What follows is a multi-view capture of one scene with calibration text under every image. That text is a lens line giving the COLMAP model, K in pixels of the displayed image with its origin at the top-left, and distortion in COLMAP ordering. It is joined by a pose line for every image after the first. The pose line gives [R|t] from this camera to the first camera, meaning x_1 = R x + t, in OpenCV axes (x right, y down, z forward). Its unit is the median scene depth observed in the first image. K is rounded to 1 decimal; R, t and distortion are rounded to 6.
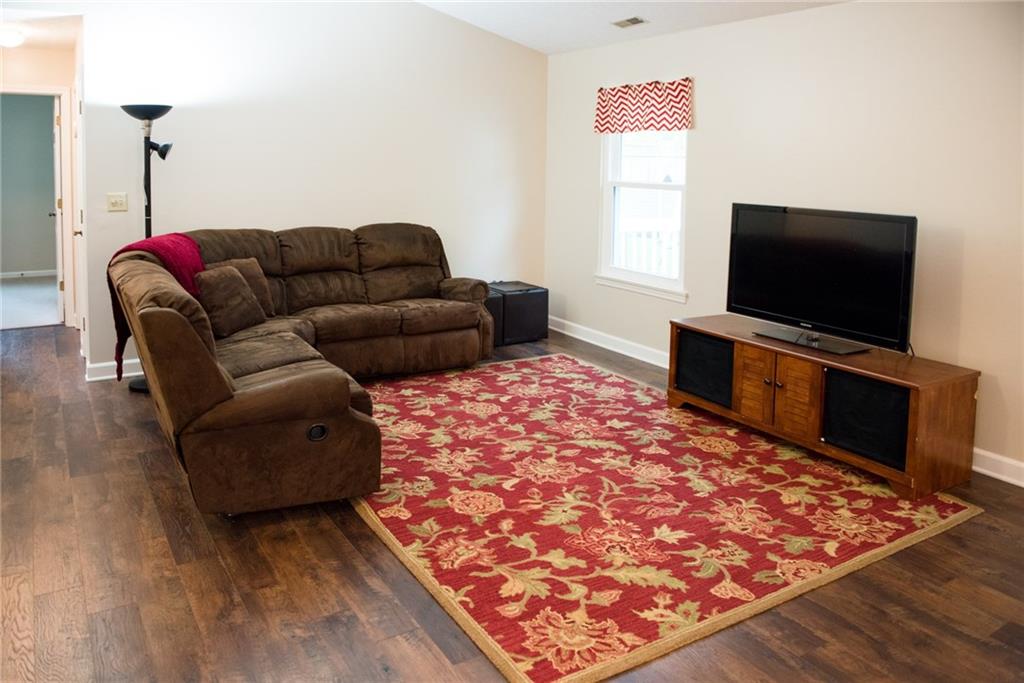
lens RADIAL K [[742.9, 0, 416.9], [0, 742.9, 171.3], [0, 0, 1]] dist [-0.030292, -0.002840]
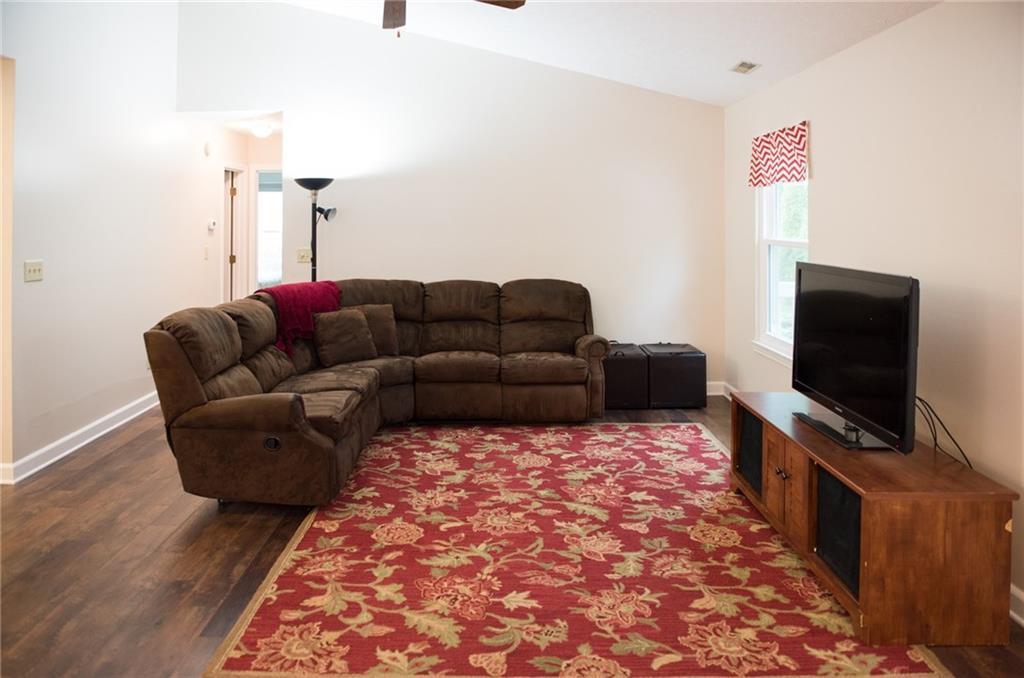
lens RADIAL K [[709.5, 0, 478.5], [0, 709.5, 180.1], [0, 0, 1]] dist [-0.033975, -0.001431]
pose [[0.874759, -0.041310, -0.482795, 0.677484], [0.004508, 0.997010, -0.077142, 0.012020], [0.484538, 0.065304, 0.872329, 0.118759]]
